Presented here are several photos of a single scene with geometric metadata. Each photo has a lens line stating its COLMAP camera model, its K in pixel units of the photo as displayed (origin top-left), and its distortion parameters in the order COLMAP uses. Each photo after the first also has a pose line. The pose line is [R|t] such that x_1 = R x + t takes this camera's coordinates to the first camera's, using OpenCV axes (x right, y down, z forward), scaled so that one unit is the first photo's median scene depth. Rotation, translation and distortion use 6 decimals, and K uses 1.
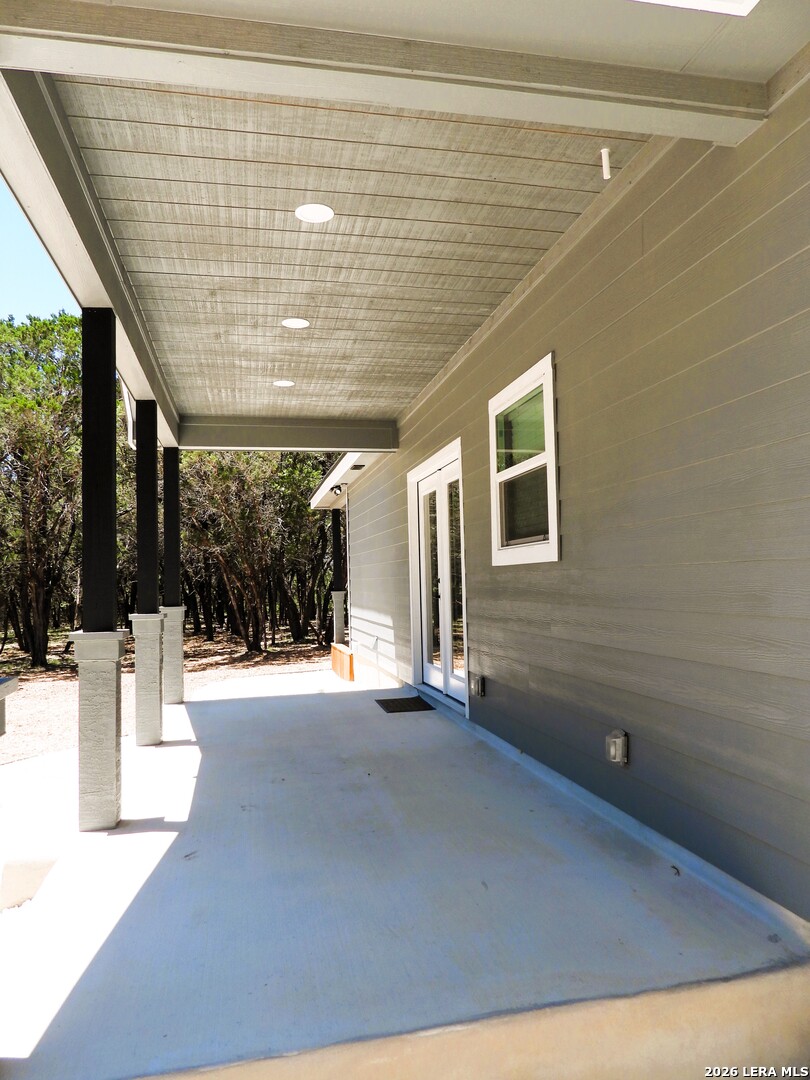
lens RADIAL K [[759.9, 0, 405.0], [0, 759.9, 540.0], [0, 0, 1]] dist [0.000420, 0.000039]
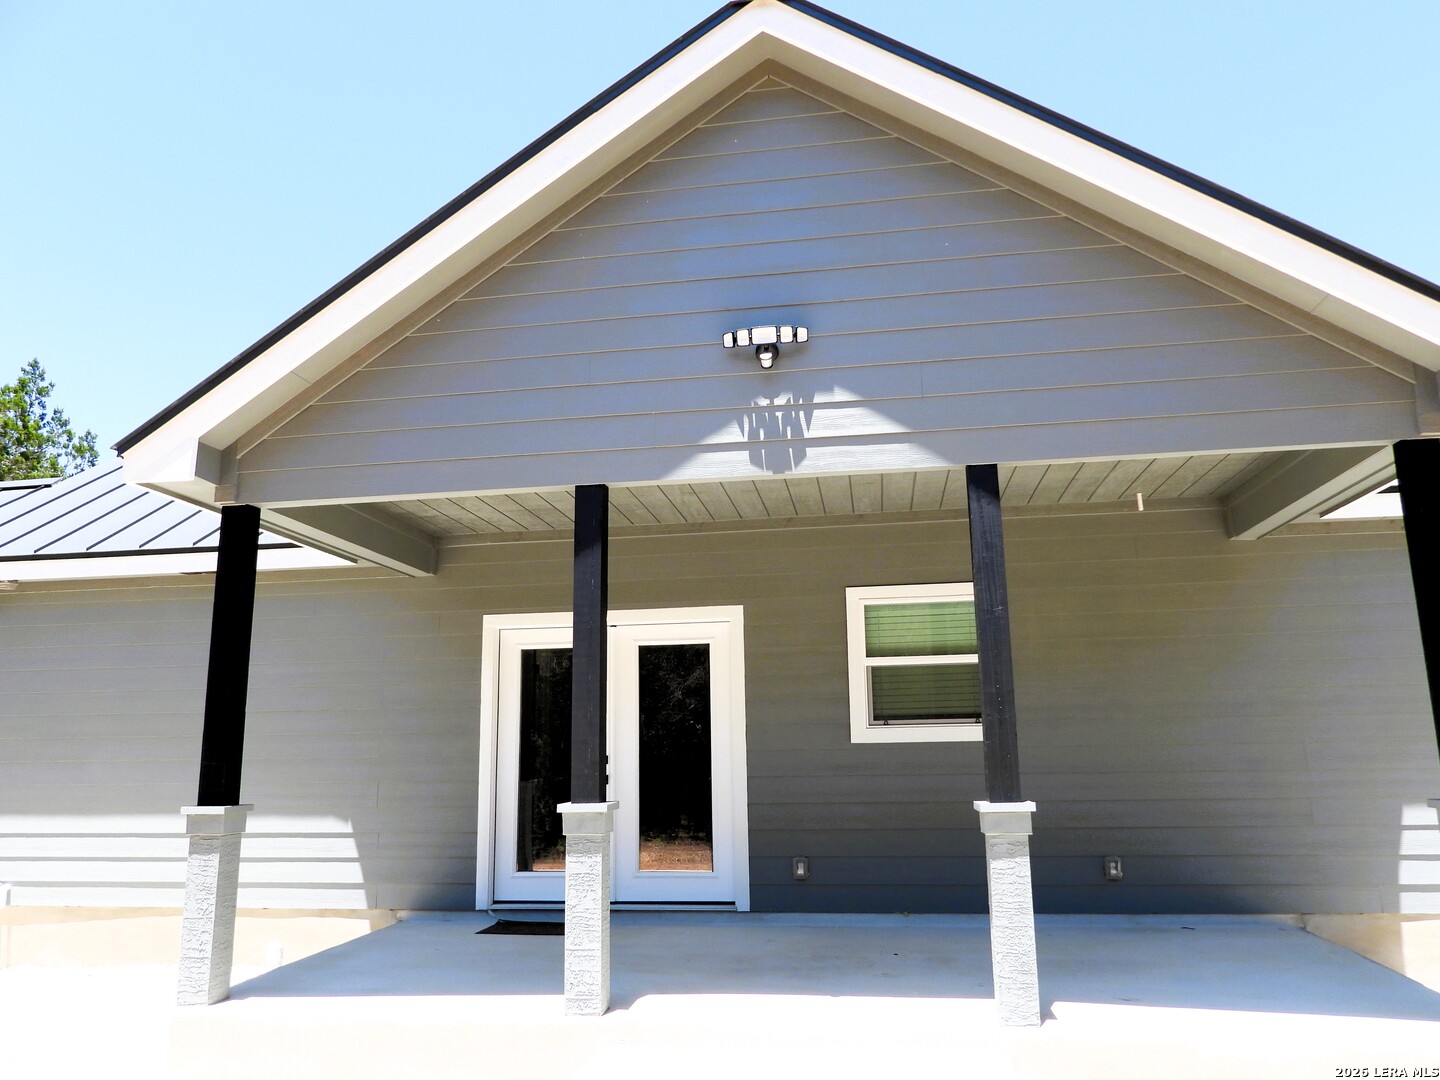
lens RADIAL K [[1025.3, 0, 720.0], [0, 1025.3, 540.0], [0, 0, 1]] dist [-0.012862, -0.003806]
pose [[0.350662, 0.211319, 0.912349, -1.307719], [-0.045979, 0.976919, -0.208602, 0.063564], [-0.935373, 0.031200, 0.352284, 0.655637]]
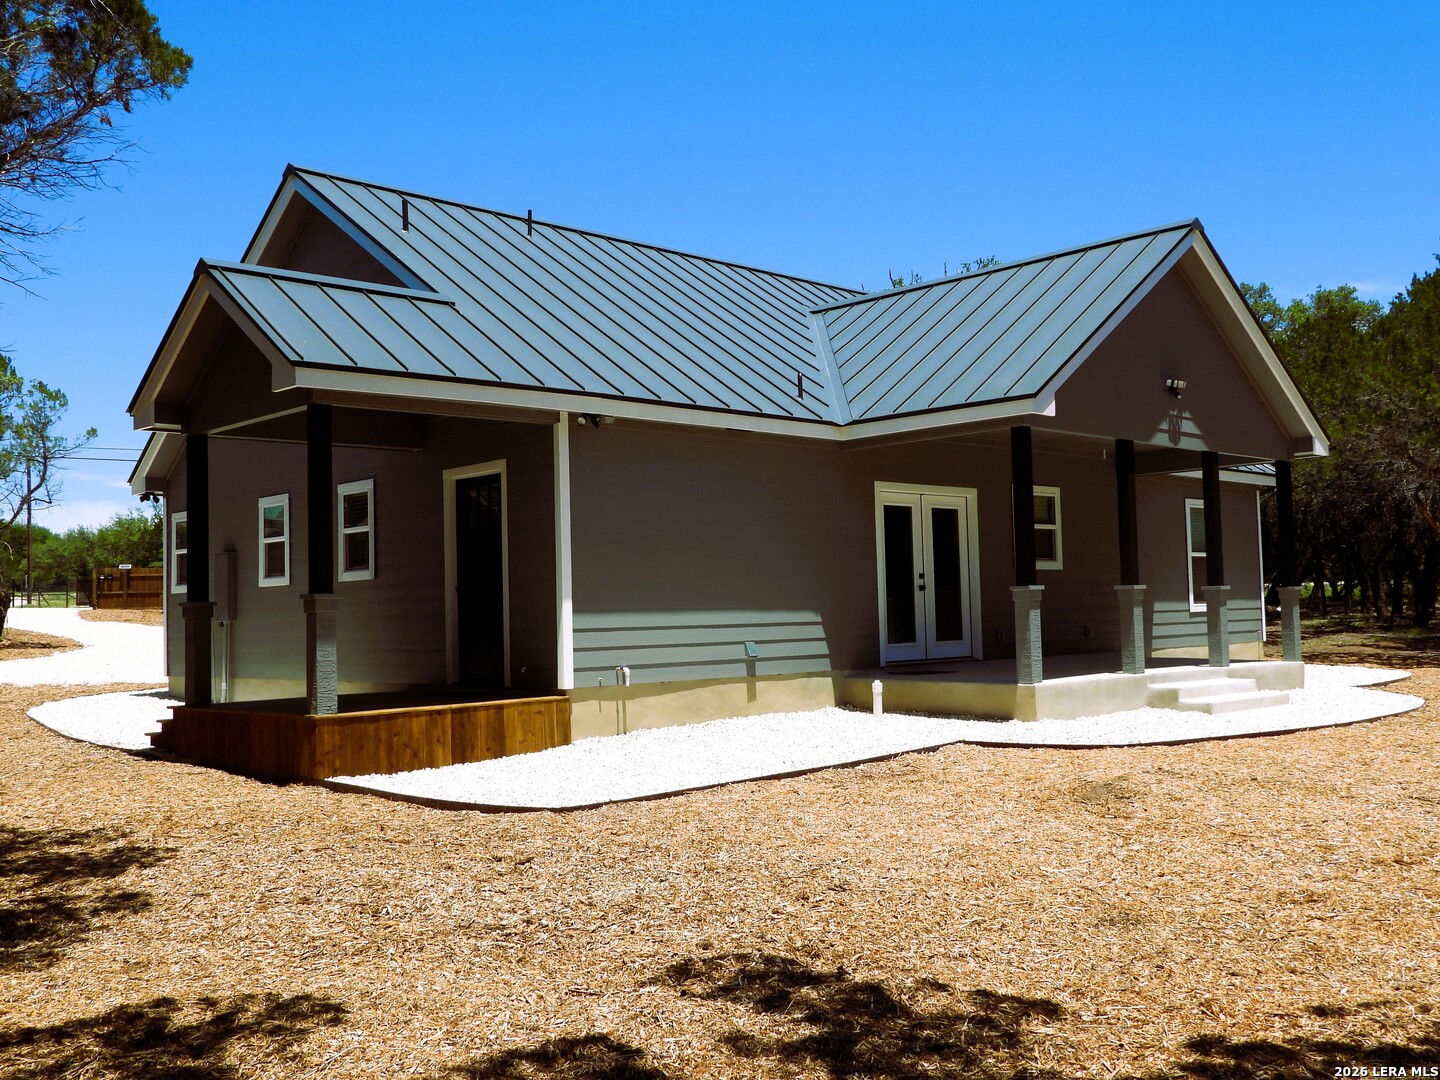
lens RADIAL K [[1364.7, 0, 720.0], [0, 1364.7, 540.0], [0, 0, 1]] dist [0.012750, 0.006735]
pose [[-0.515027, 0.084439, 0.853005, -2.464311], [-0.011228, 0.994386, -0.105214, 0.333101], [-0.857100, -0.063766, -0.511188, 3.408437]]
